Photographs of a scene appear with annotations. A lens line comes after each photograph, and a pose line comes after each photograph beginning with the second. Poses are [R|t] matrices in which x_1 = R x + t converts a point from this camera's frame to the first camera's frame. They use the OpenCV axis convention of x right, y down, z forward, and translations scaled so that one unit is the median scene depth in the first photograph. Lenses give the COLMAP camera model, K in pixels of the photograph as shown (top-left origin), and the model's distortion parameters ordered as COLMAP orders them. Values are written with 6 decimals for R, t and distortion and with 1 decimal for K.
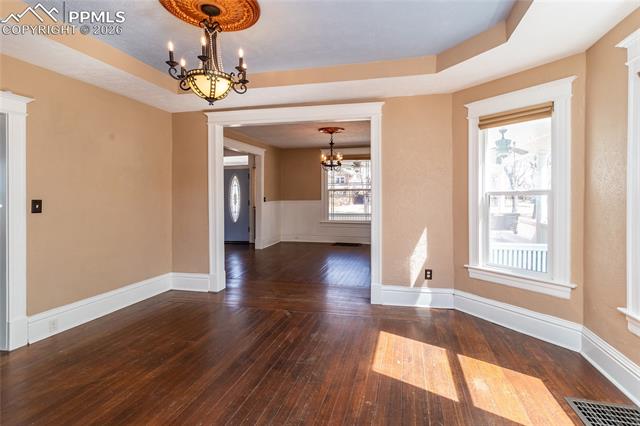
lens RADIAL K [[314.6, 0, 330.5], [0, 314.6, 201.9], [0, 0, 1]] dist [-0.000603, -0.000129]
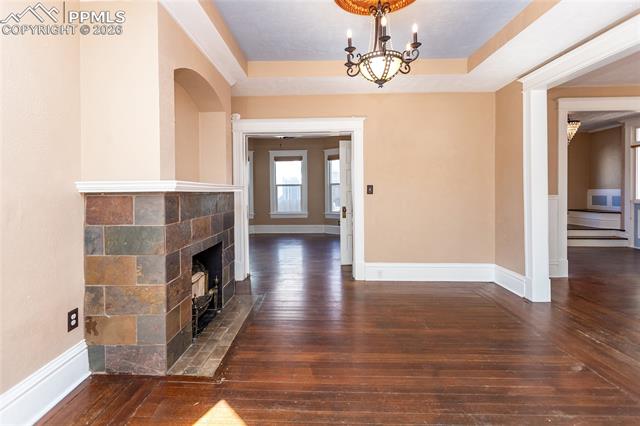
lens RADIAL K [[305.1, 0, 318.6], [0, 305.1, 195.3], [0, 0, 1]] dist [0.000763, 0.000217]
pose [[0.202960, 0.021763, -0.978945, 0.421786], [-0.013921, 0.999716, 0.019338, 0.016574], [0.979088, 0.009703, 0.203206, 0.472349]]
